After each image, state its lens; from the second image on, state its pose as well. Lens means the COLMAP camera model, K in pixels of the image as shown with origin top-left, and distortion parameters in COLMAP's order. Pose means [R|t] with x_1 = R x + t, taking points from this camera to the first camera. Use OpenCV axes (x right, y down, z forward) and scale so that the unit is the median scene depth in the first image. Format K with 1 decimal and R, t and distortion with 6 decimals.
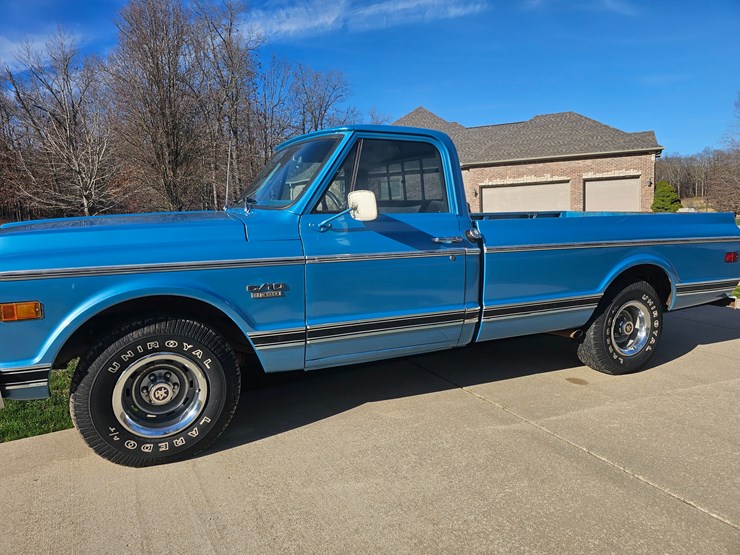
lens RADIAL K [[498.0, 0, 366.7], [0, 498.0, 268.7], [0, 0, 1]] dist [0.067847, -0.064148]
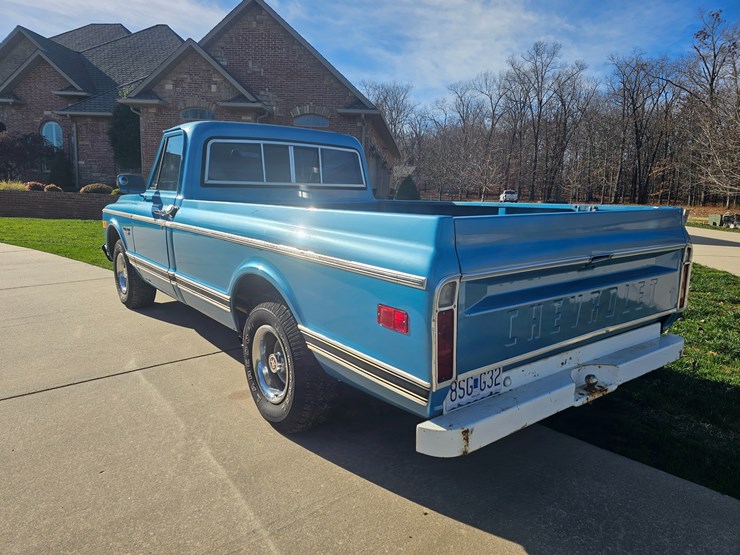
lens RADIAL K [[496.9, 0, 361.9], [0, 496.9, 292.1], [0, 0, 1]] dist [0.072348, -0.060539]
pose [[0.221170, 0.205278, -0.953386, 1.546546], [-0.139096, 0.974241, 0.177500, -0.158949], [0.965265, 0.093354, 0.244026, 1.216448]]
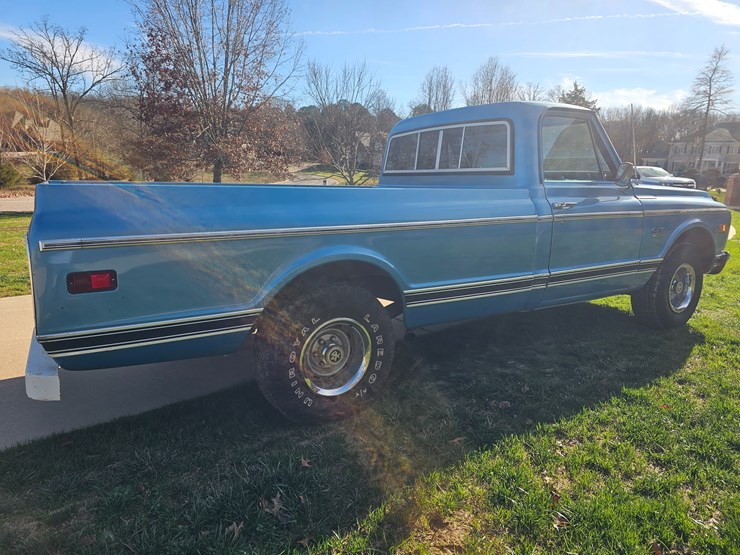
lens RADIAL K [[494.8, 0, 371.4], [0, 494.8, 276.8], [0, 0, 1]] dist [0.073072, -0.070117]
pose [[-0.993410, 0.018352, -0.113135, 0.431244], [-0.017771, 0.950497, 0.310226, -0.316609], [0.113228, 0.310192, -0.943907, 2.649604]]
